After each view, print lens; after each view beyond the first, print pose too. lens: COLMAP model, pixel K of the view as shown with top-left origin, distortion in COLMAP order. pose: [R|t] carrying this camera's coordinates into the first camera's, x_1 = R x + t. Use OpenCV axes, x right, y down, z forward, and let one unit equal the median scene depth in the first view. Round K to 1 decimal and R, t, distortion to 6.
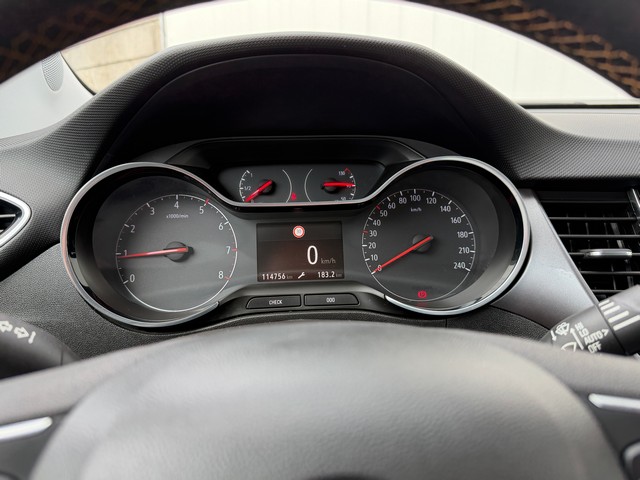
lens RADIAL K [[479.8, 0, 320.0], [0, 479.8, 240.0], [0, 0, 1]] dist [0.149014, -0.299404]
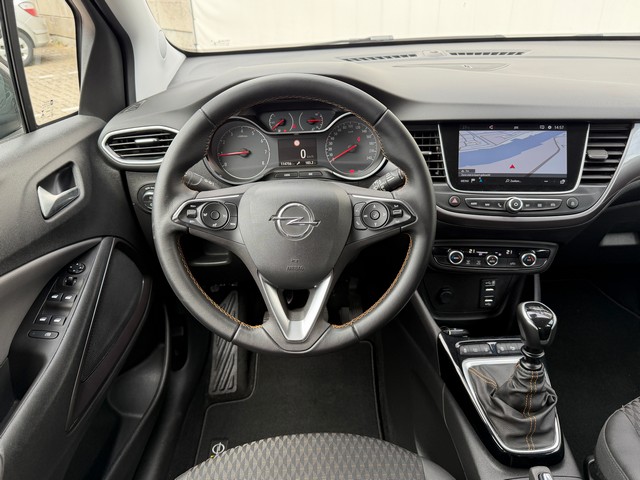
lens RADIAL K [[479.8, 0, 320.0], [0, 479.8, 240.0], [0, 0, 1]] dist [0.149014, -0.299404]
pose [[0.999268, -0.001479, -0.038235, 0.149021], [0.010642, 0.970575, 0.240565, -0.119175], [0.036754, -0.240796, 0.969880, -1.275265]]
